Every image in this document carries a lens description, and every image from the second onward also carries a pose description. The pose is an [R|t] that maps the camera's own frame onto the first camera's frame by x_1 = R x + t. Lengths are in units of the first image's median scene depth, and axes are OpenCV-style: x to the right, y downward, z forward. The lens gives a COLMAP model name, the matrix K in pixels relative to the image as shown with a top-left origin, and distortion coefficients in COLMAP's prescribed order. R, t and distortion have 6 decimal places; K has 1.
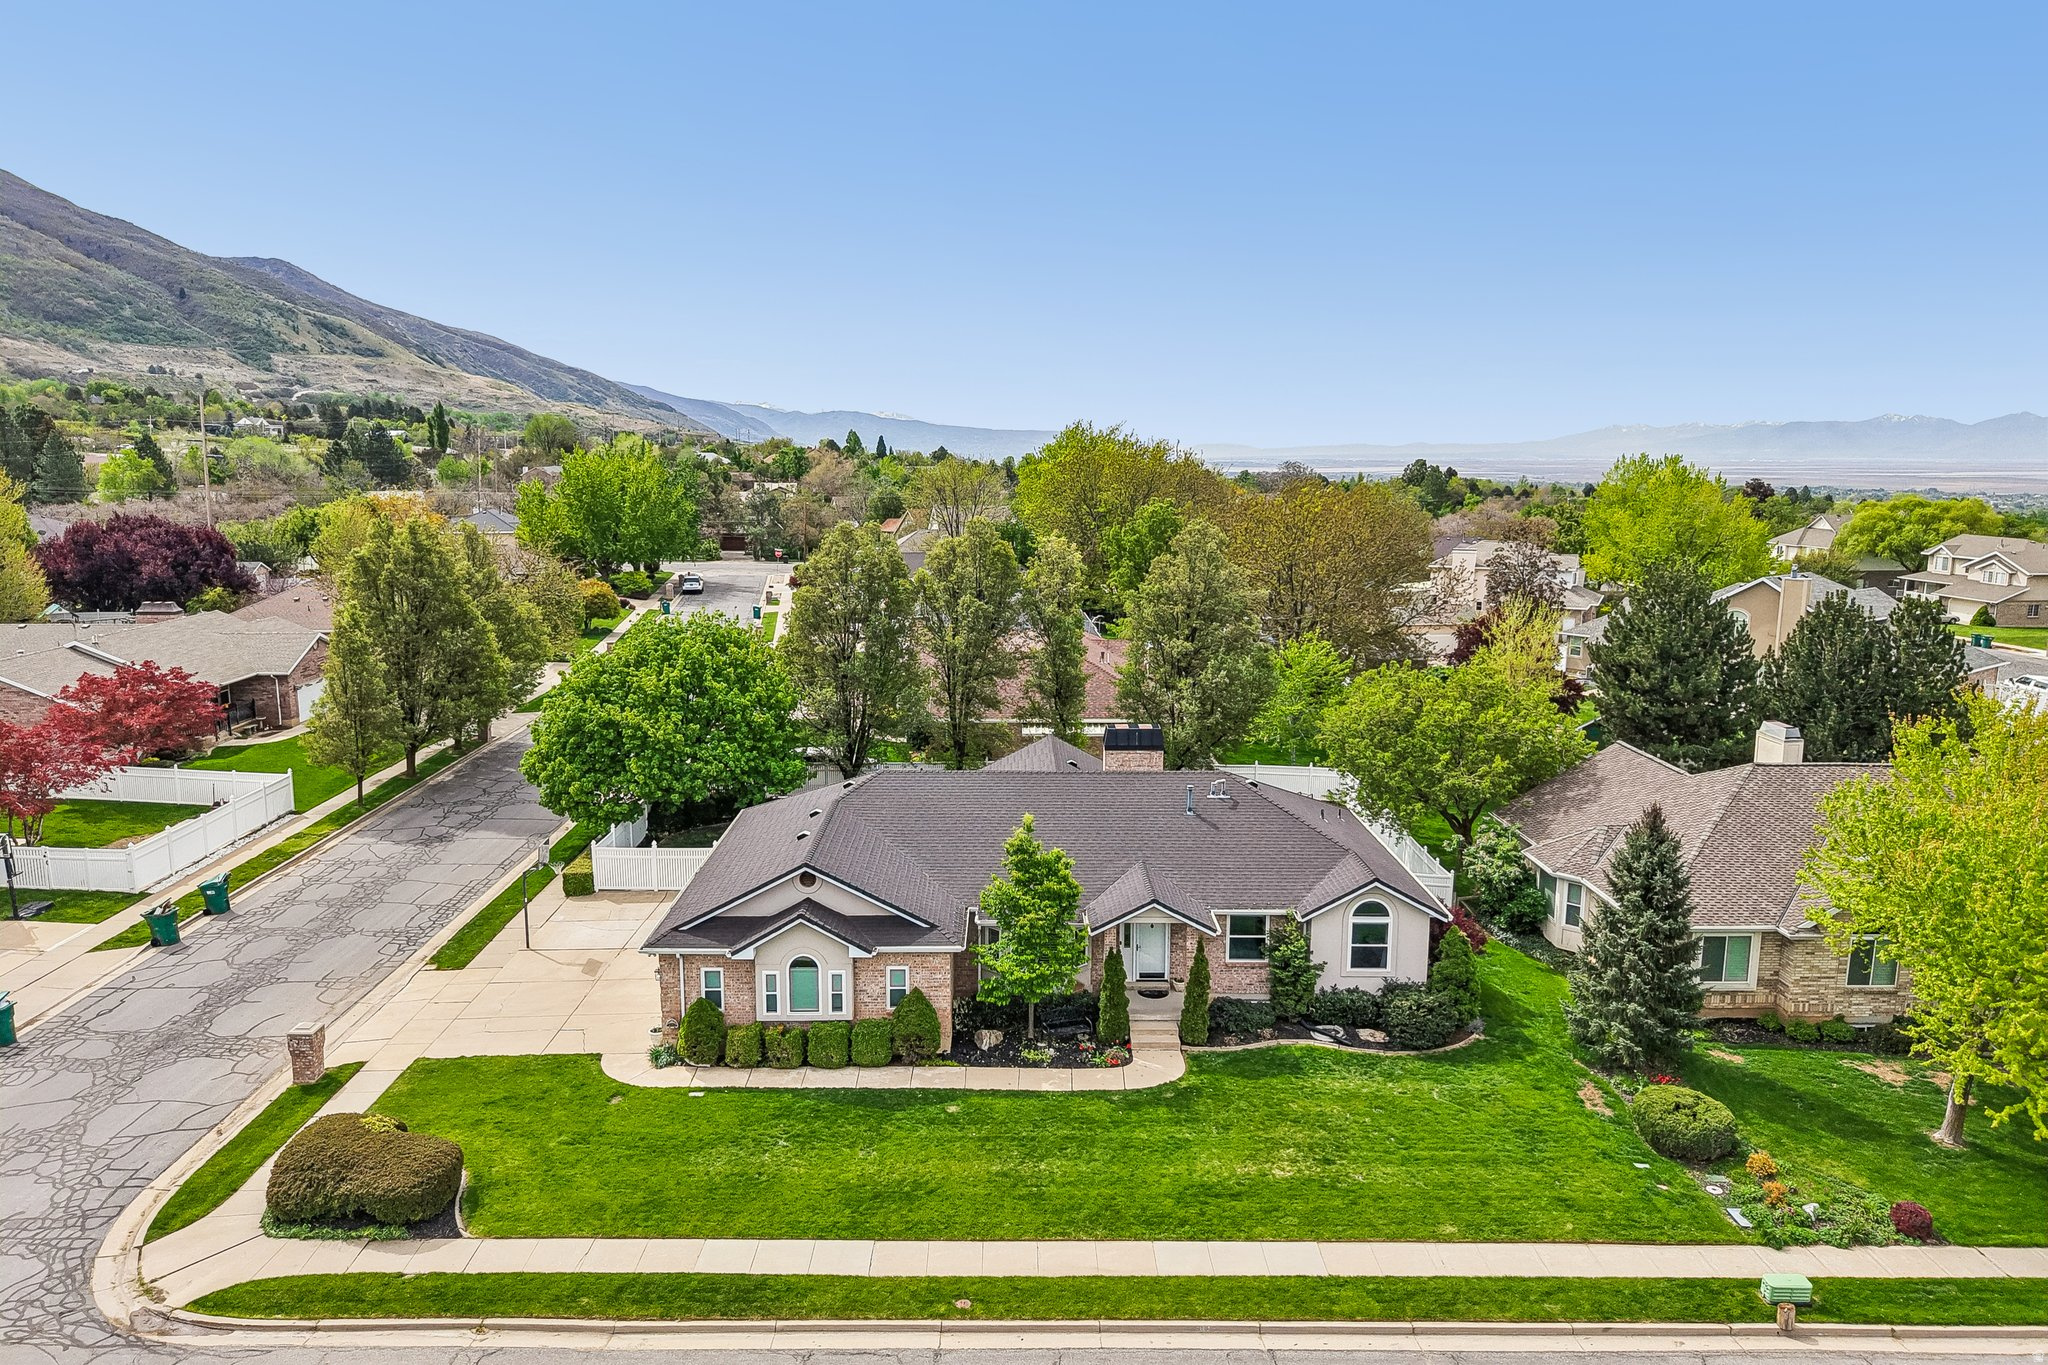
lens RADIAL K [[1369.7, 0, 1021.7], [0, 1369.7, 685.1], [0, 0, 1]] dist [0.019593, -0.013668]
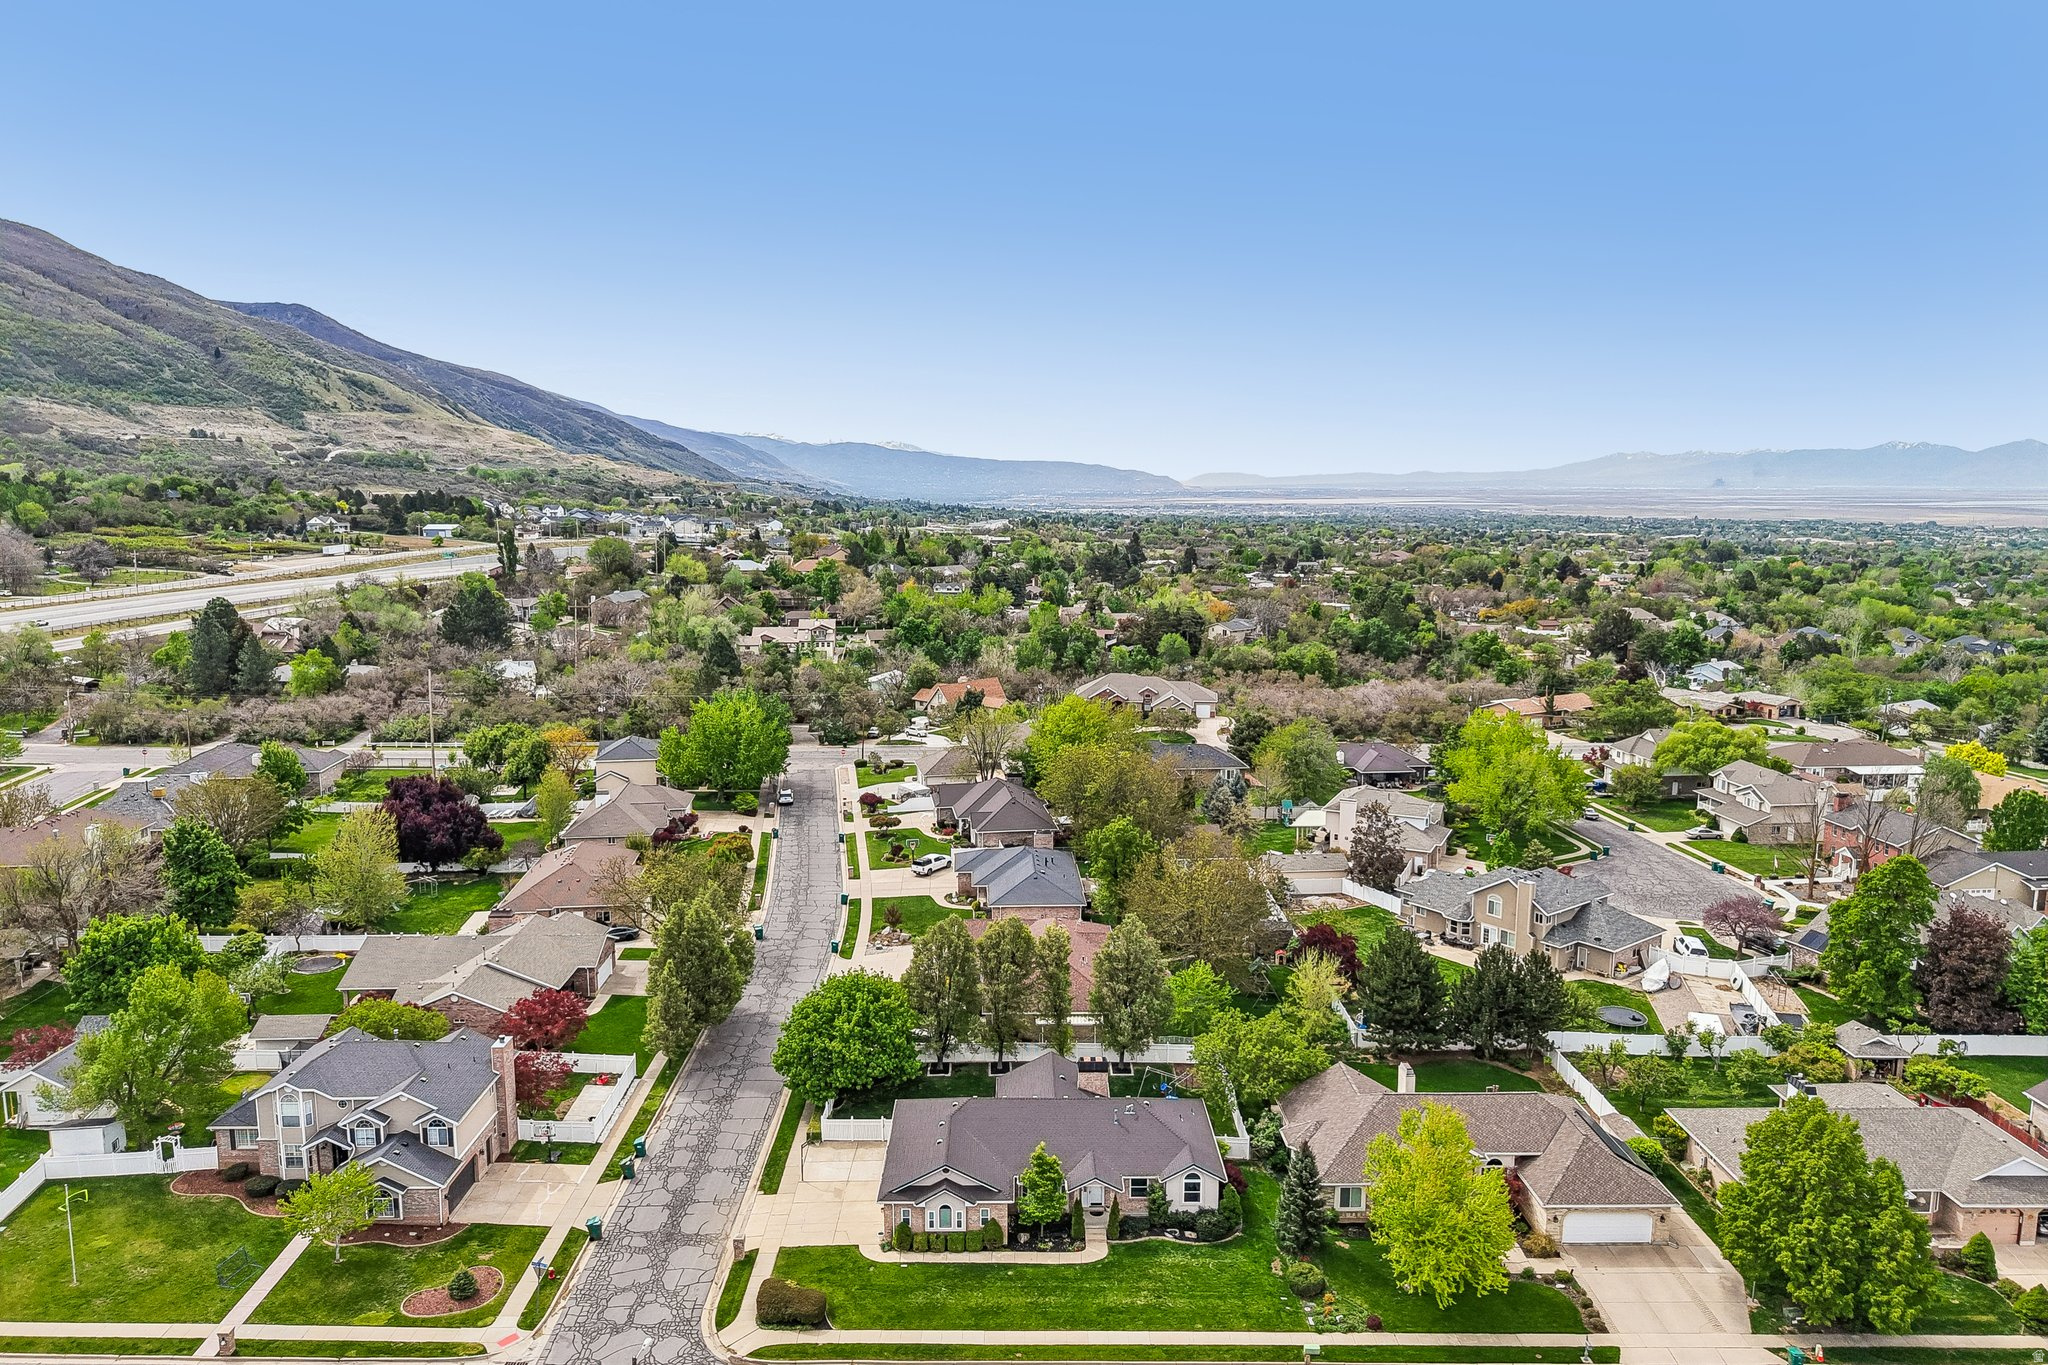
lens RADIAL K [[1369.7, 0, 1021.7], [0, 1369.7, 685.1], [0, 0, 1]] dist [0.019593, -0.013668]
pose [[0.999985, -0.001995, -0.005079, -0.014038], [0.001891, 0.999789, -0.020443, -0.638212], [0.005118, 0.020433, 0.999778, -1.361809]]
